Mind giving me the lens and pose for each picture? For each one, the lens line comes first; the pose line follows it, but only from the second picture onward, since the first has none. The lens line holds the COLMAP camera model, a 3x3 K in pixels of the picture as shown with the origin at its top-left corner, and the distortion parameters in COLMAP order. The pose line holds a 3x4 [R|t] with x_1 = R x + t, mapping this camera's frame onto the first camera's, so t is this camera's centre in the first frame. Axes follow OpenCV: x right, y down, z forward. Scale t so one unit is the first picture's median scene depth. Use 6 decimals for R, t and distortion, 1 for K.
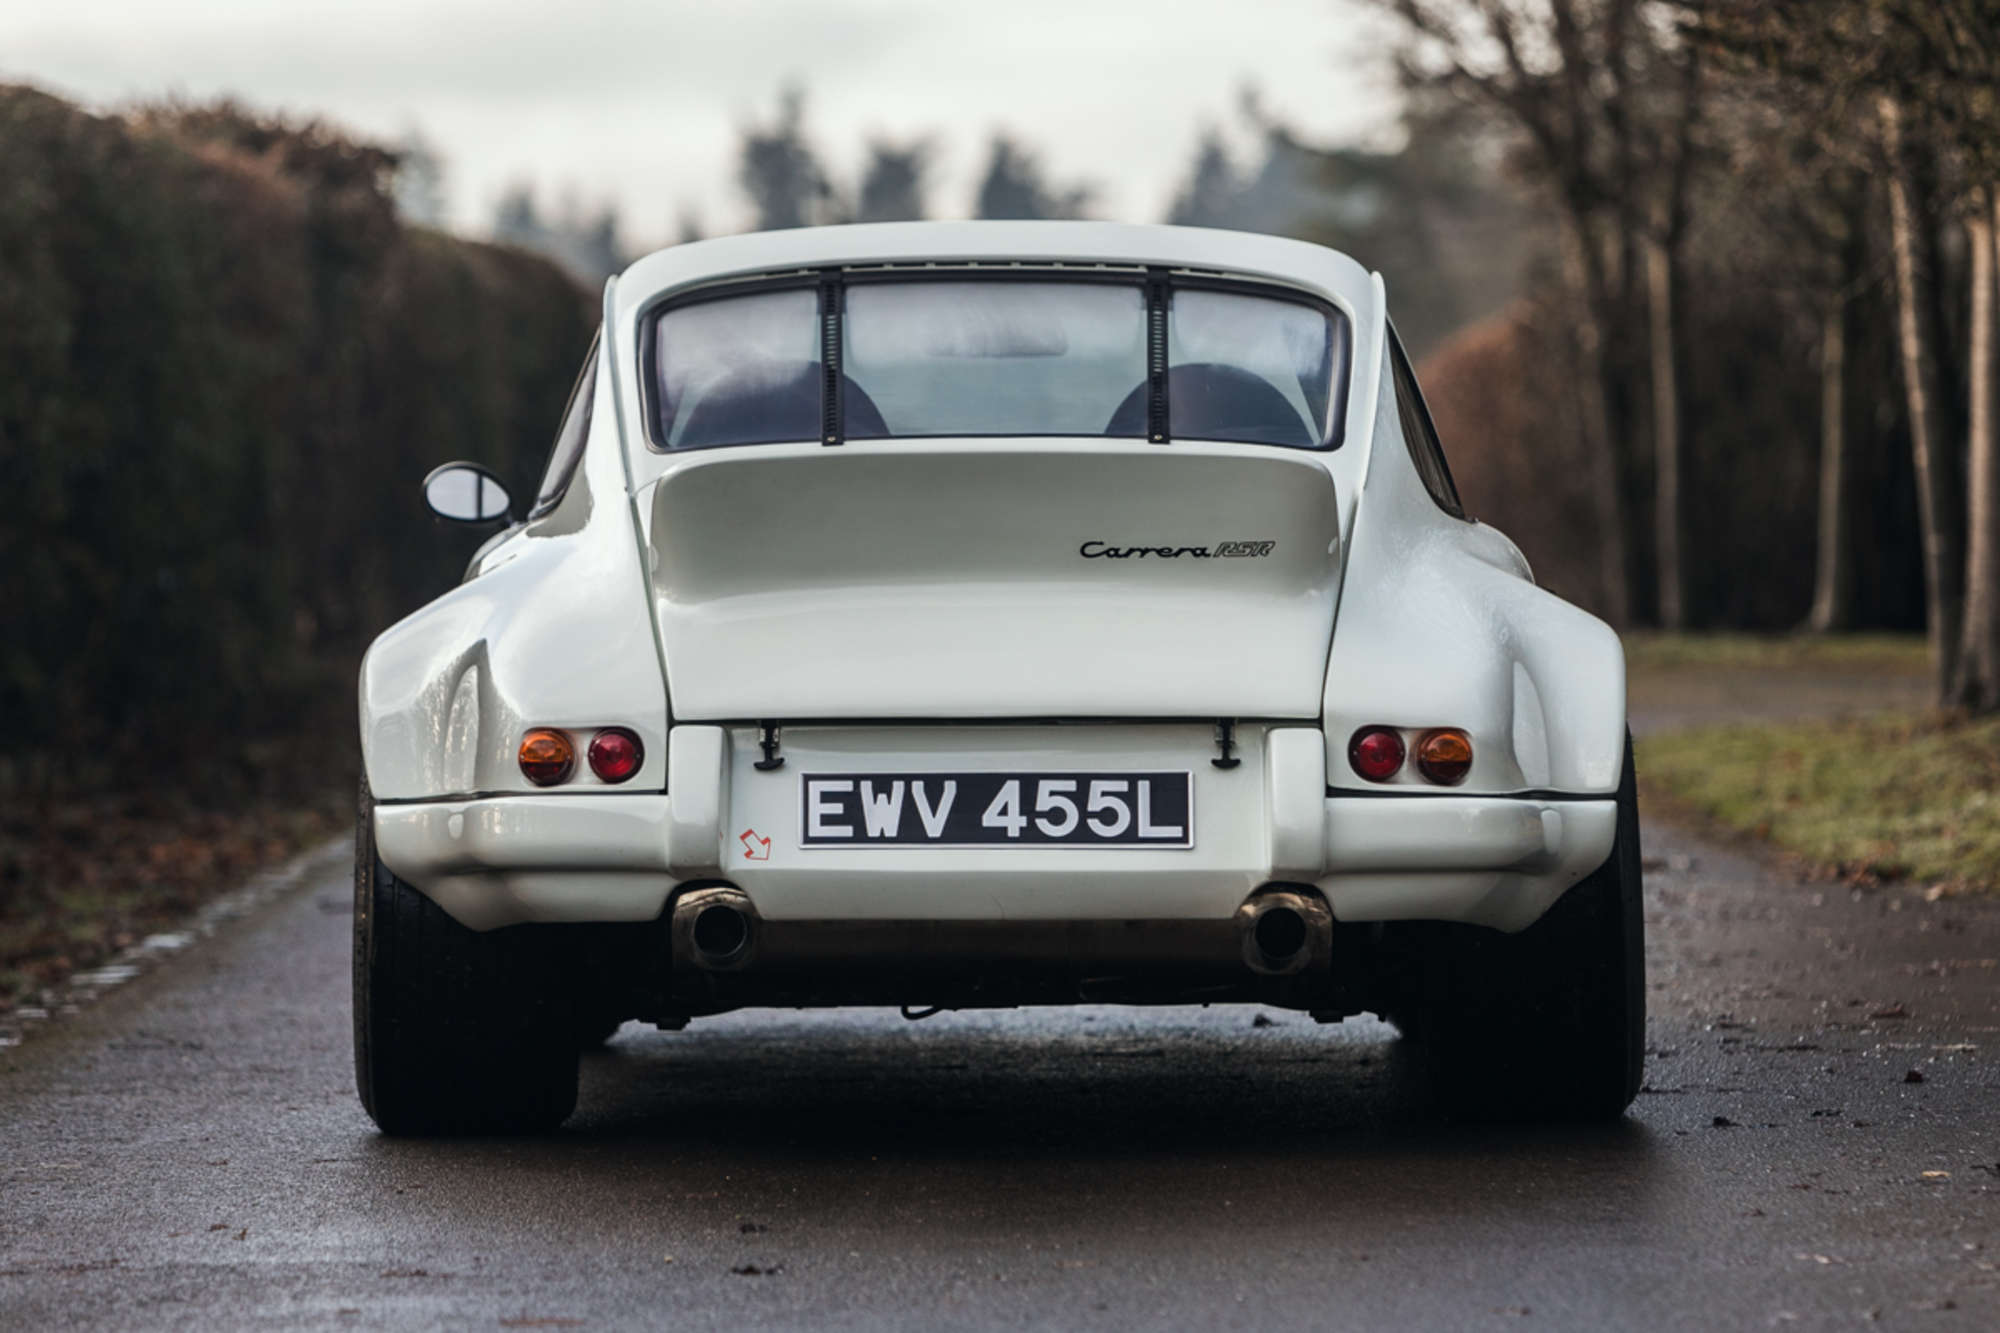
lens RADIAL K [[9248.5, 0, 999.6], [0, 9248.5, 665.2], [0, 0, 1]] dist [-0.022354, 0.000000]
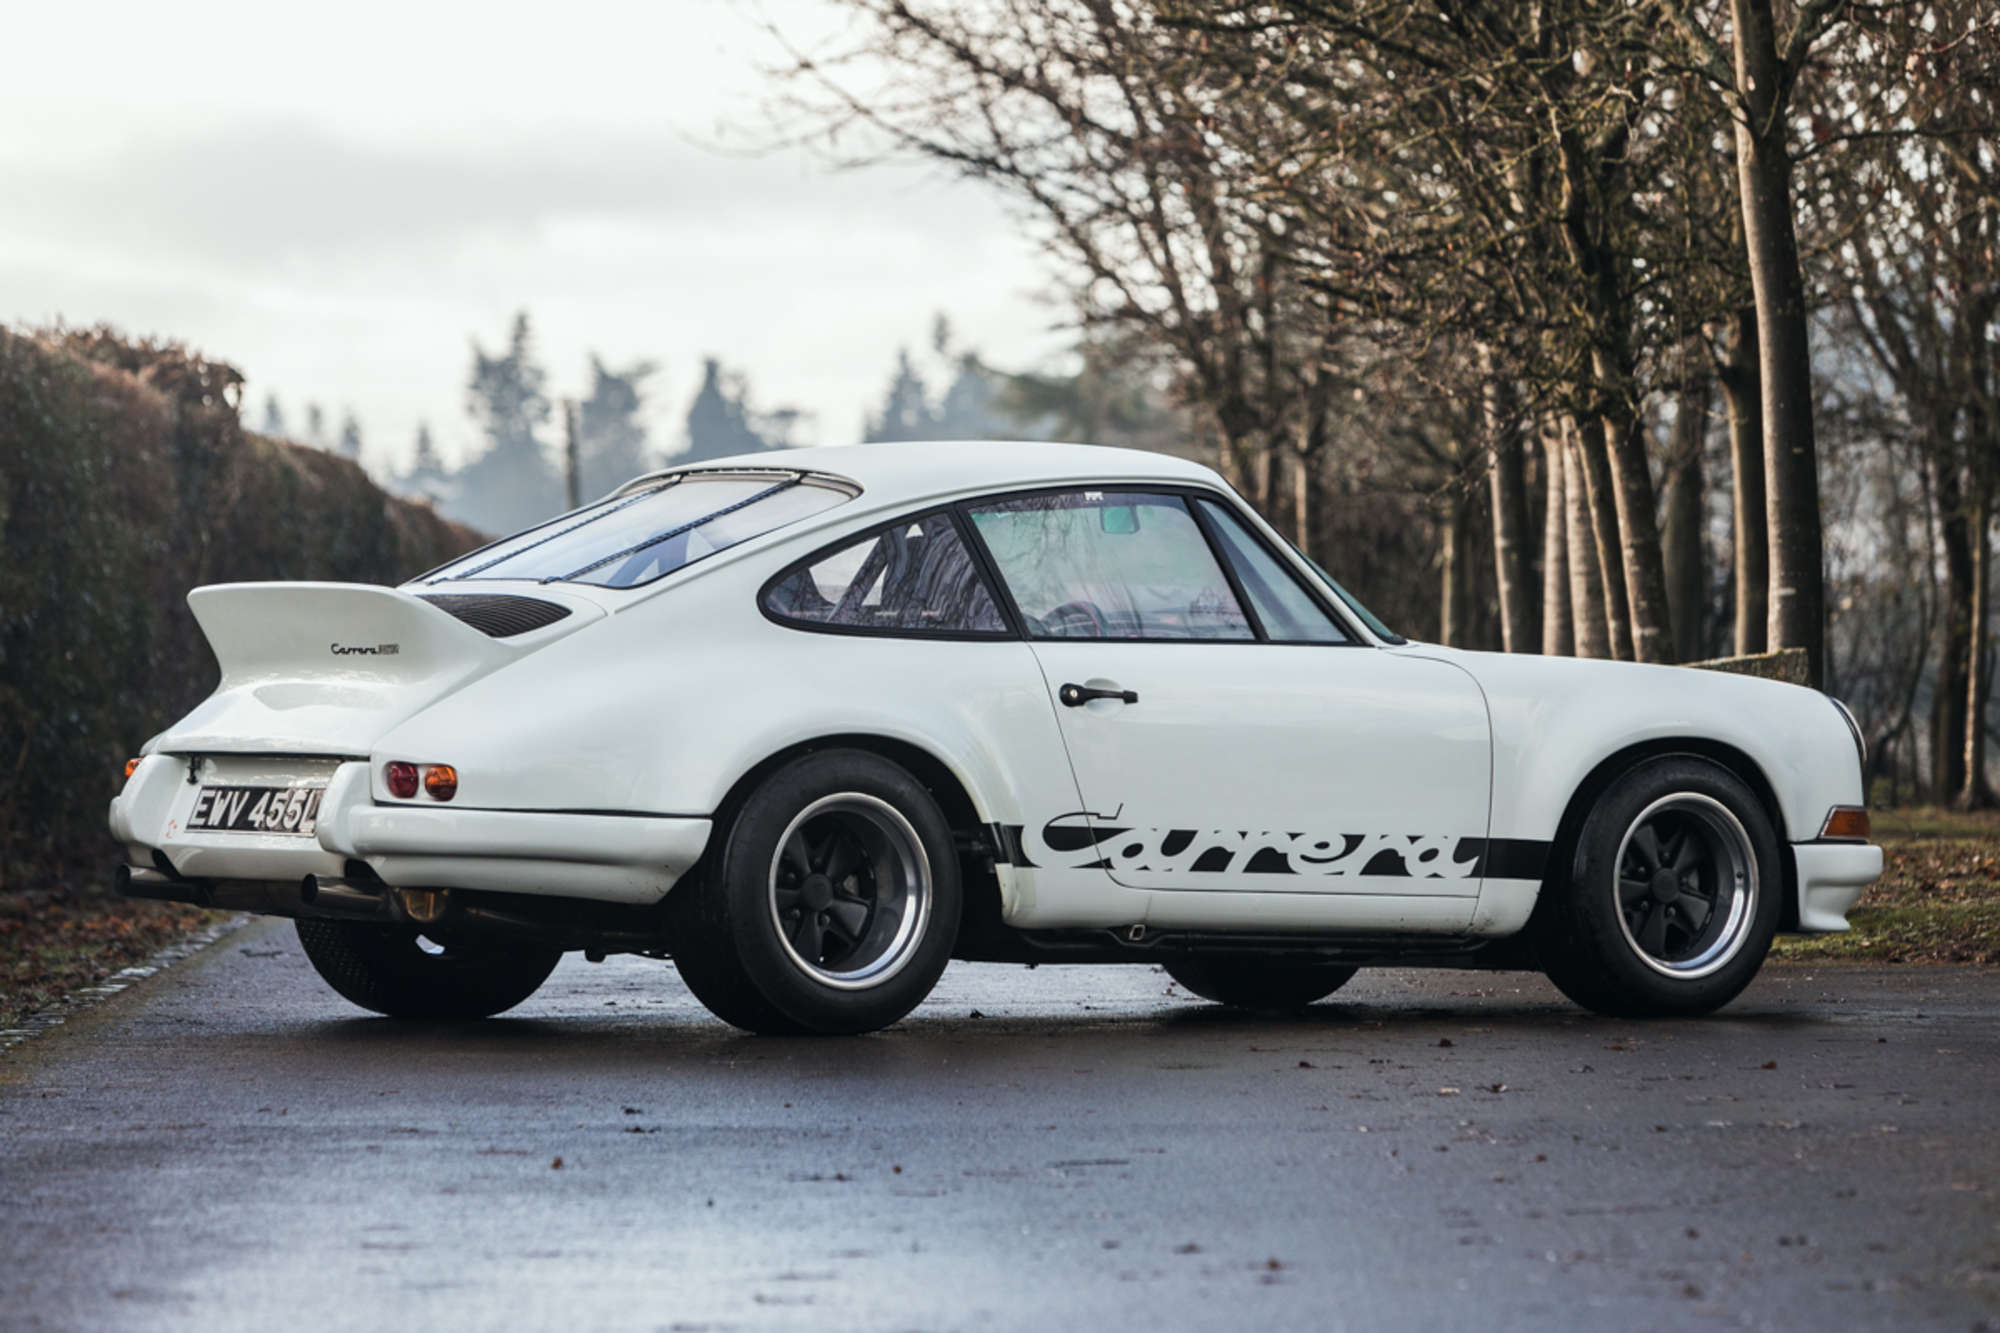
lens RADIAL K [[10405.1, 0, 1000.3], [0, 10405.1, 664.7], [0, 0, 1]] dist [-0.204435, 0.000000]
pose [[0.999052, 0.008577, 0.042689, -0.024298], [-0.007363, 0.999566, -0.028524, 0.019423], [-0.042915, 0.028182, 0.998681, -0.331640]]
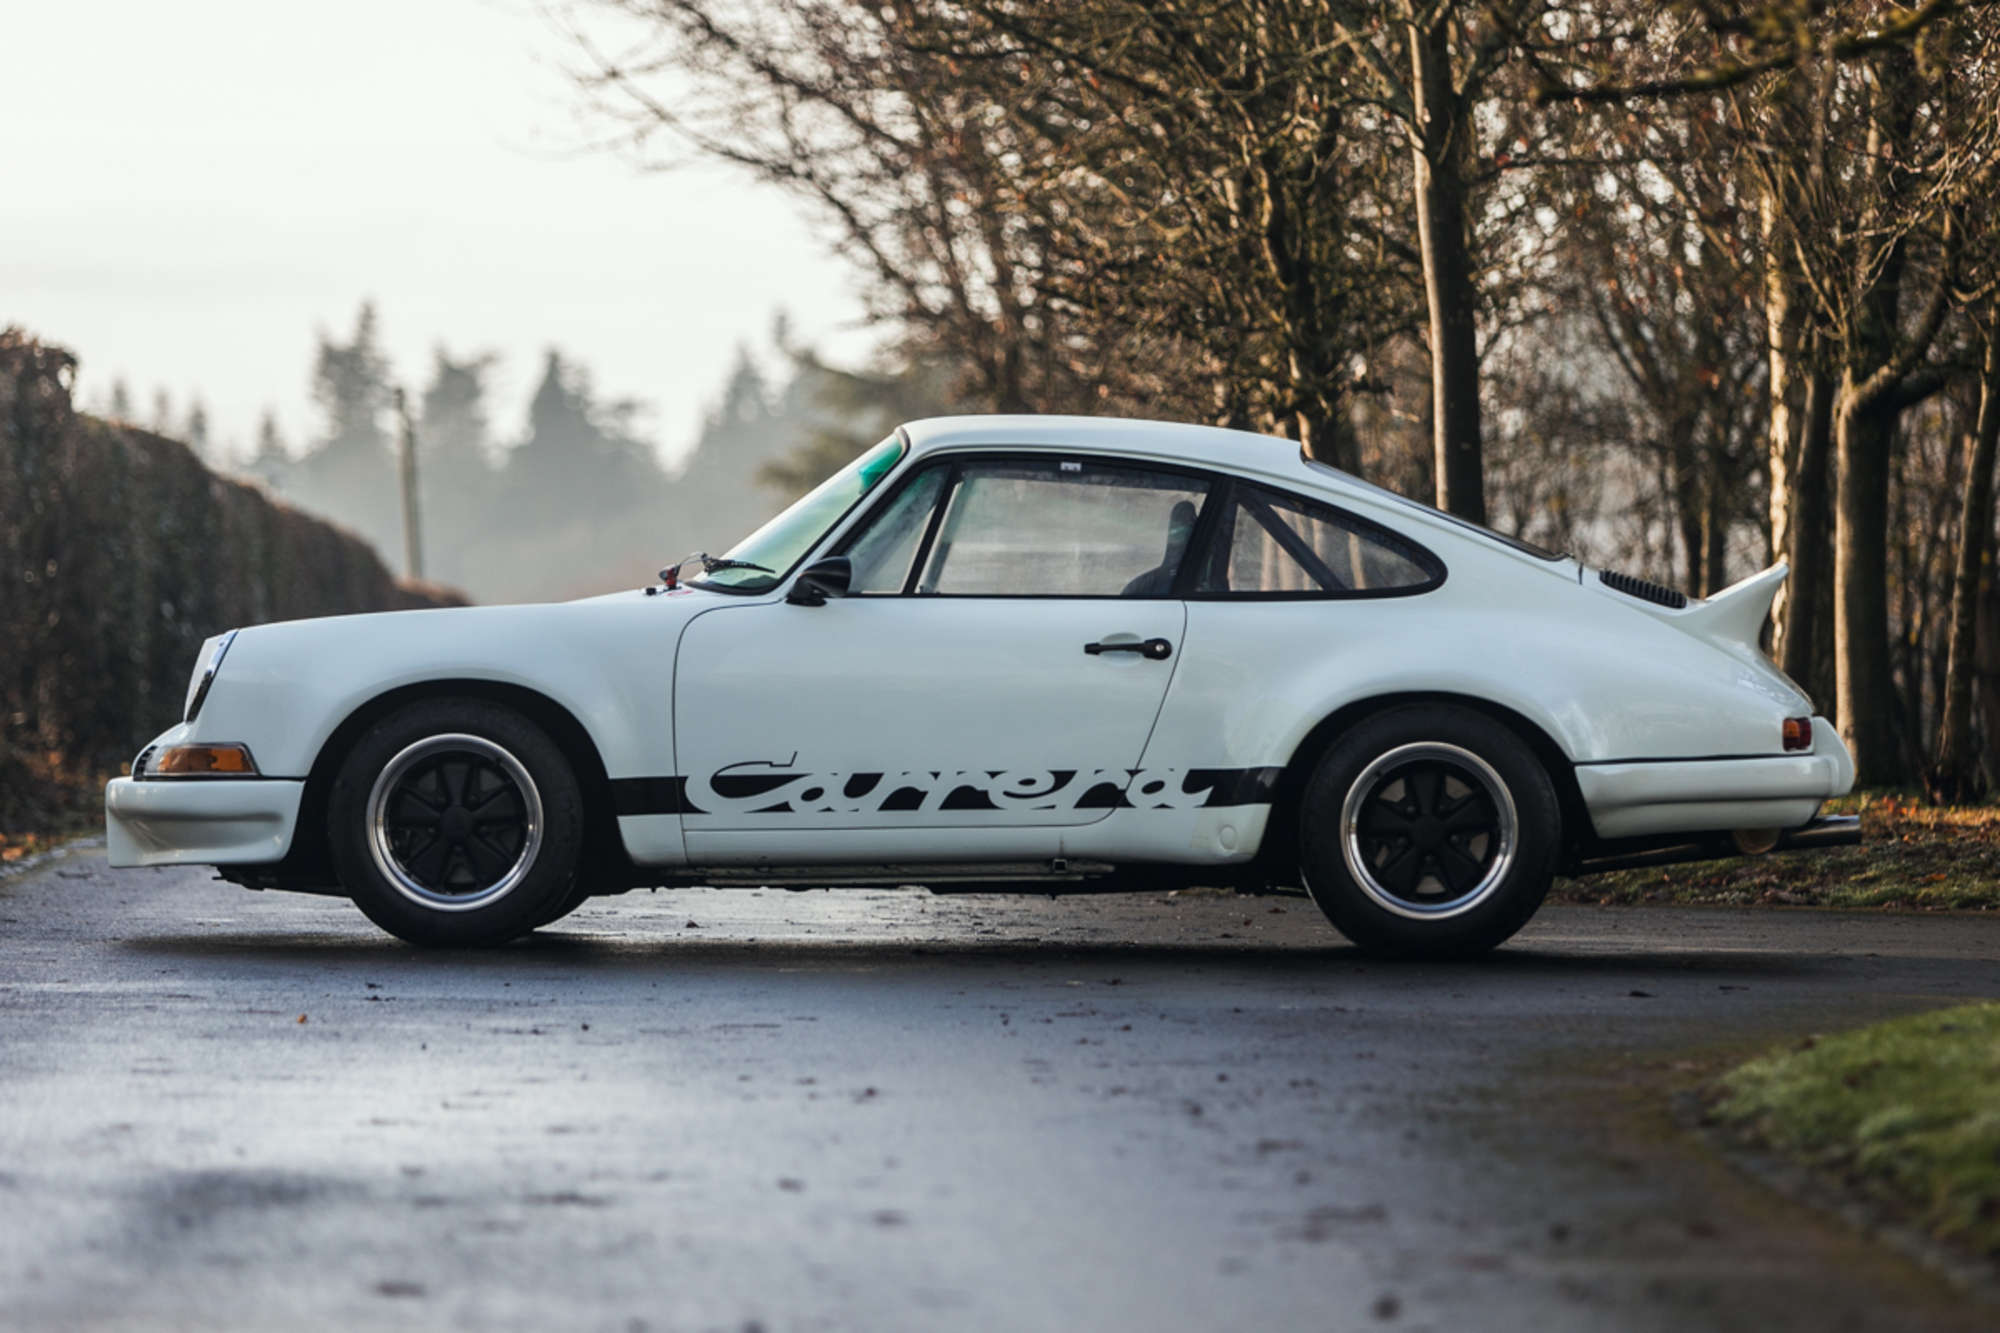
lens RADIAL K [[10326.7, 0, 999.3], [0, 10326.7, 668.1], [0, 0, 1]] dist [-0.392710, 0.000000]
pose [[0.998028, 0.023352, 0.058258, -0.019648], [-0.021754, 0.999374, -0.027911, 0.024154], [-0.058873, 0.026589, 0.997911, -0.413472]]
